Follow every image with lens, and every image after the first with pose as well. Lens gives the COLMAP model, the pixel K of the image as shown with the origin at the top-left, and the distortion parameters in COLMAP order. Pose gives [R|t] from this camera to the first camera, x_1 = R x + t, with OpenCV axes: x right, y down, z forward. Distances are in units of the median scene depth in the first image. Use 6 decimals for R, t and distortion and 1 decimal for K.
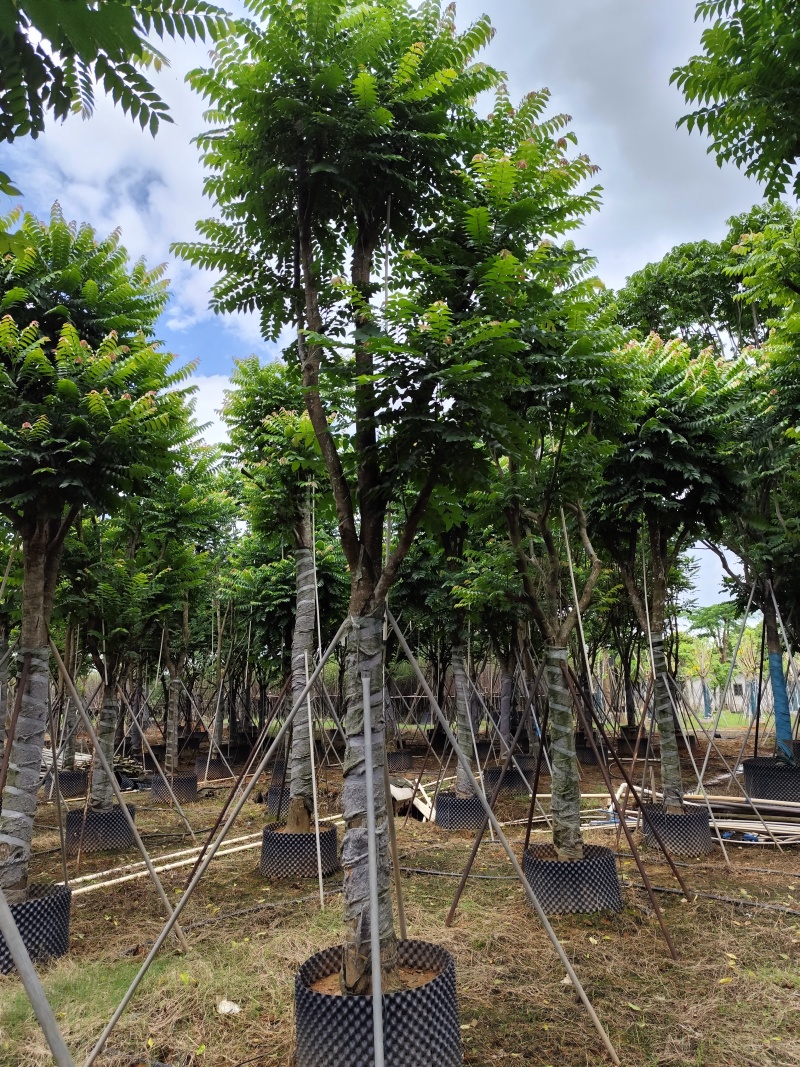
lens RADIAL K [[712.2, 0, 400.0], [0, 712.2, 533.5], [0, 0, 1]] dist [-0.000065, -0.001892]
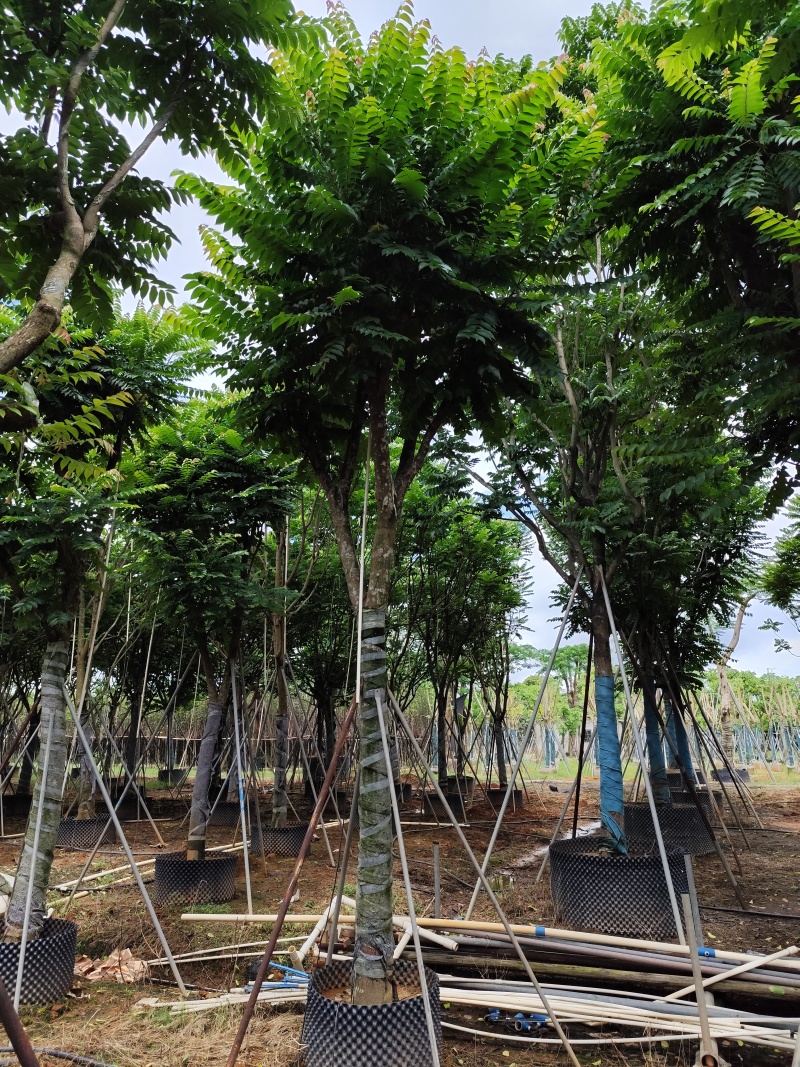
lens RADIAL K [[712.2, 0, 400.0], [0, 712.2, 533.5], [0, 0, 1]] dist [-0.000065, -0.001892]
pose [[0.983814, 0.060415, 0.168698, 0.200074], [-0.050677, 0.996823, -0.061451, 0.079001], [-0.171875, 0.051907, 0.983750, 0.340373]]
